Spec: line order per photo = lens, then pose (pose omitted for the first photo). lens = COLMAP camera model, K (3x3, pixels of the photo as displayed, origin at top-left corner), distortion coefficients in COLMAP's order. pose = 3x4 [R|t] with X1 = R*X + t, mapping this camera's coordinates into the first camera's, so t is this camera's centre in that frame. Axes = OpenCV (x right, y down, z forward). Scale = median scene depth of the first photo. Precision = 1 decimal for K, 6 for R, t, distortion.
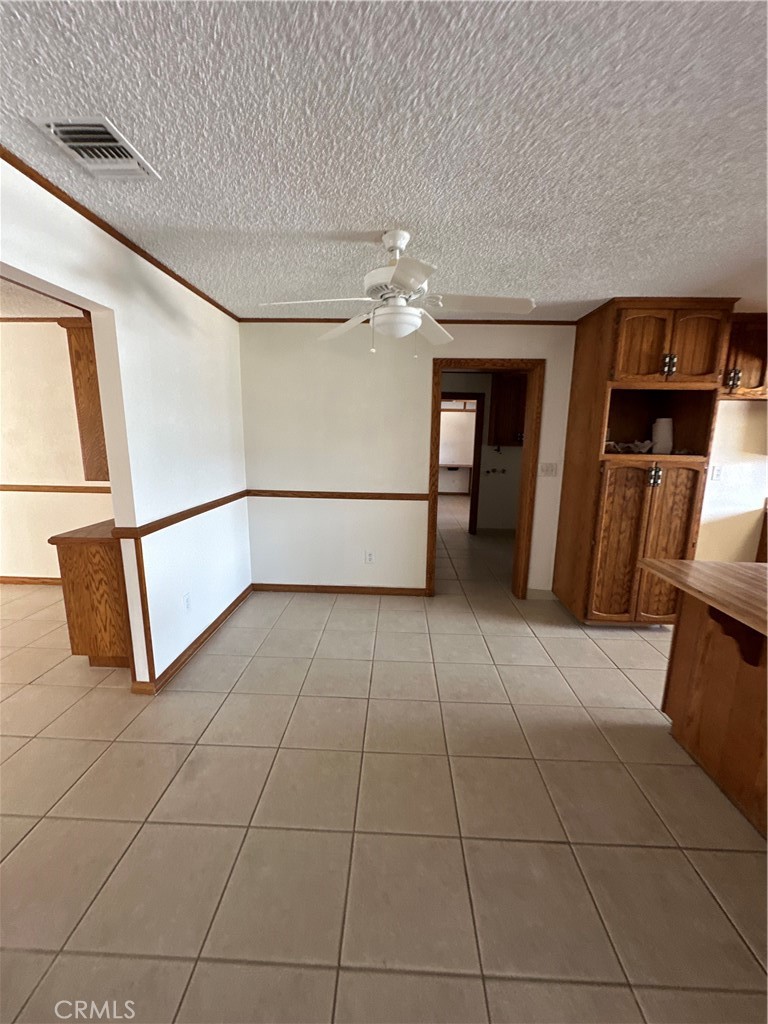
lens RADIAL K [[408.1, 0, 384.0], [0, 408.1, 512.0], [0, 0, 1]] dist [-0.003368, 0.000192]
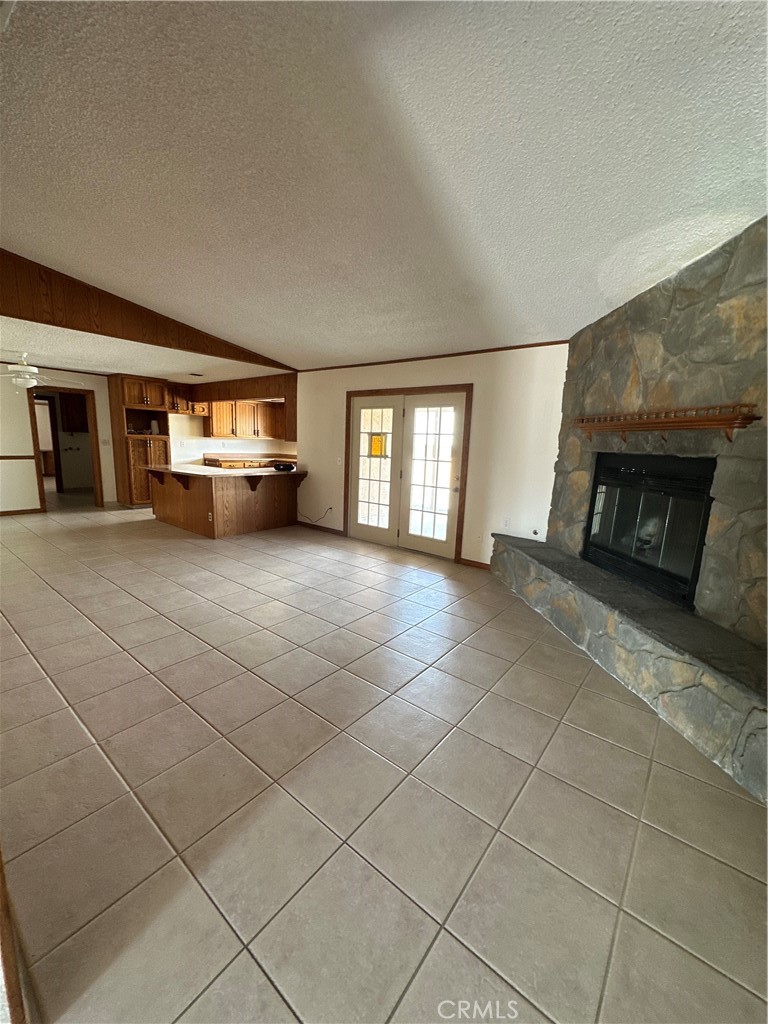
lens RADIAL K [[408.1, 0, 384.0], [0, 408.1, 512.0], [0, 0, 1]] dist [-0.003368, 0.000192]
pose [[0.593738, -0.133906, 0.793438, -0.554590], [0.121659, 0.989659, 0.075983, 0.323328], [-0.795408, 0.051415, 0.603890, -1.695873]]
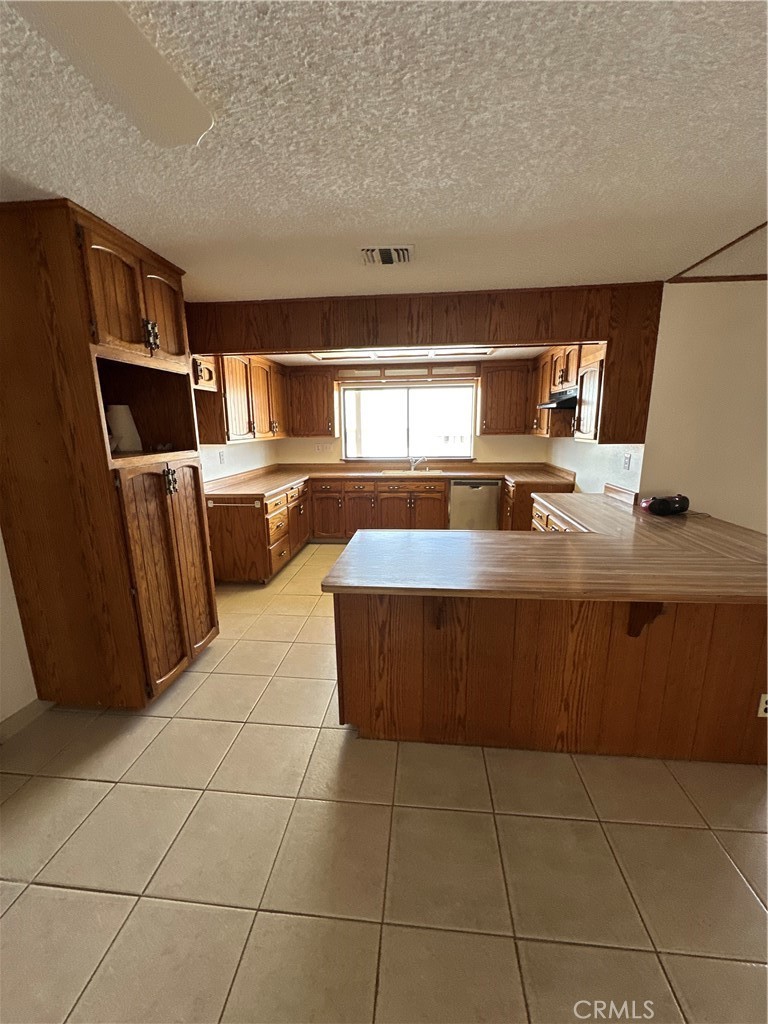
lens RADIAL K [[408.1, 0, 384.0], [0, 408.1, 512.0], [0, 0, 1]] dist [-0.003368, 0.000192]
pose [[0.060573, -0.227219, 0.971958, -0.079780], [0.194257, 0.957811, 0.211806, -0.114202], [-0.979079, 0.175980, 0.102156, 0.522187]]
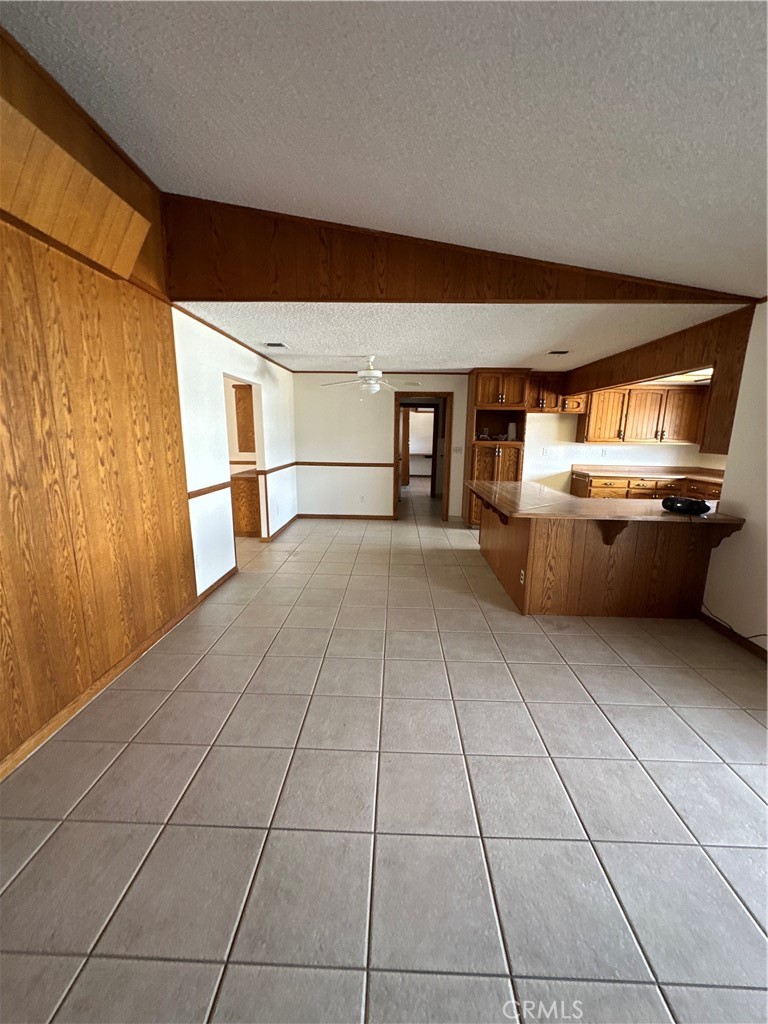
lens RADIAL K [[408.1, 0, 384.0], [0, 408.1, 512.0], [0, 0, 1]] dist [-0.003368, 0.000192]
pose [[0.999984, -0.003695, 0.004397, 0.069481], [0.003644, 0.999928, 0.011474, 0.191365], [-0.004439, -0.011458, 0.999925, -1.063802]]
